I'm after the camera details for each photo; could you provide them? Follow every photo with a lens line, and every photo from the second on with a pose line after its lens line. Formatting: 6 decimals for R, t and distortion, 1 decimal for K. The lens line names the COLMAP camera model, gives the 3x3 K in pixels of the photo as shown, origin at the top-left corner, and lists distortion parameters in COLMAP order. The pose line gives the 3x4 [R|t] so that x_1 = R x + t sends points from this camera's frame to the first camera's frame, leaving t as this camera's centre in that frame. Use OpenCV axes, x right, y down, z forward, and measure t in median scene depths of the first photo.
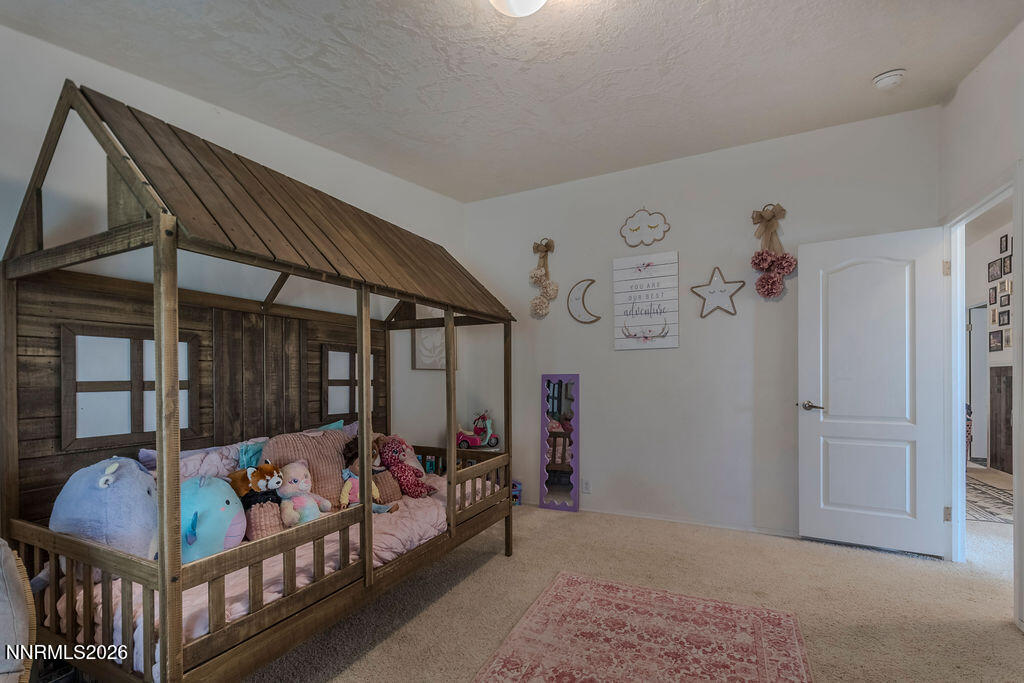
lens RADIAL K [[446.9, 0, 520.8], [0, 446.9, 379.7], [0, 0, 1]] dist [0.010818, -0.005150]
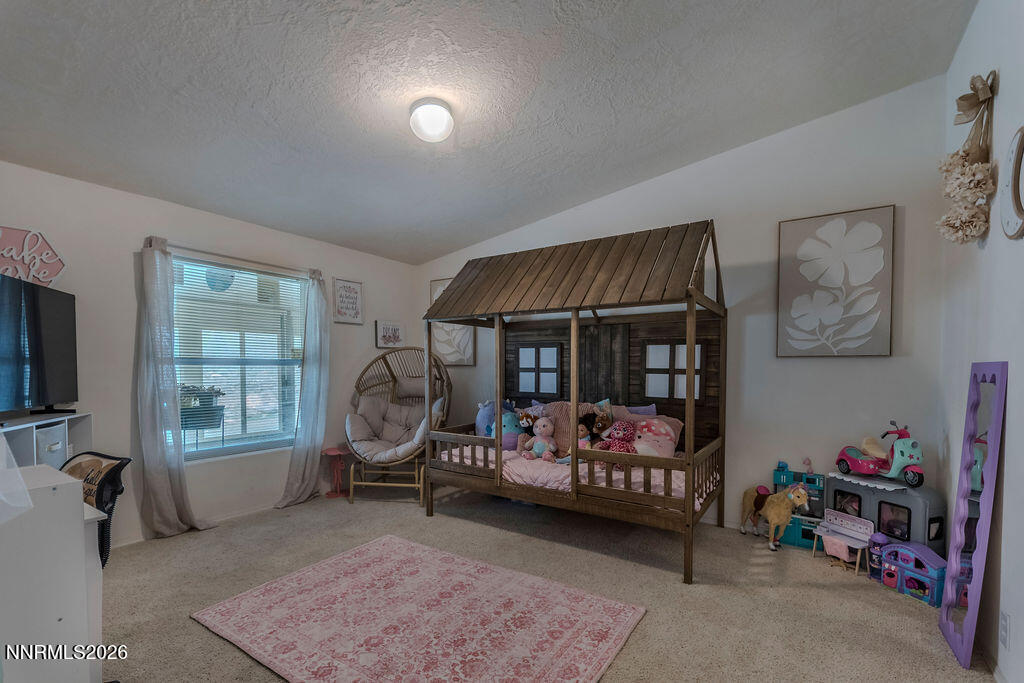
lens RADIAL K [[446.9, 0, 520.8], [0, 446.9, 379.7], [0, 0, 1]] dist [0.010818, -0.005150]
pose [[-0.135132, 0.032715, -0.990287, 0.912885], [-0.008270, 0.999383, 0.034144, -0.008708], [0.990793, 0.012804, -0.134778, 0.888181]]
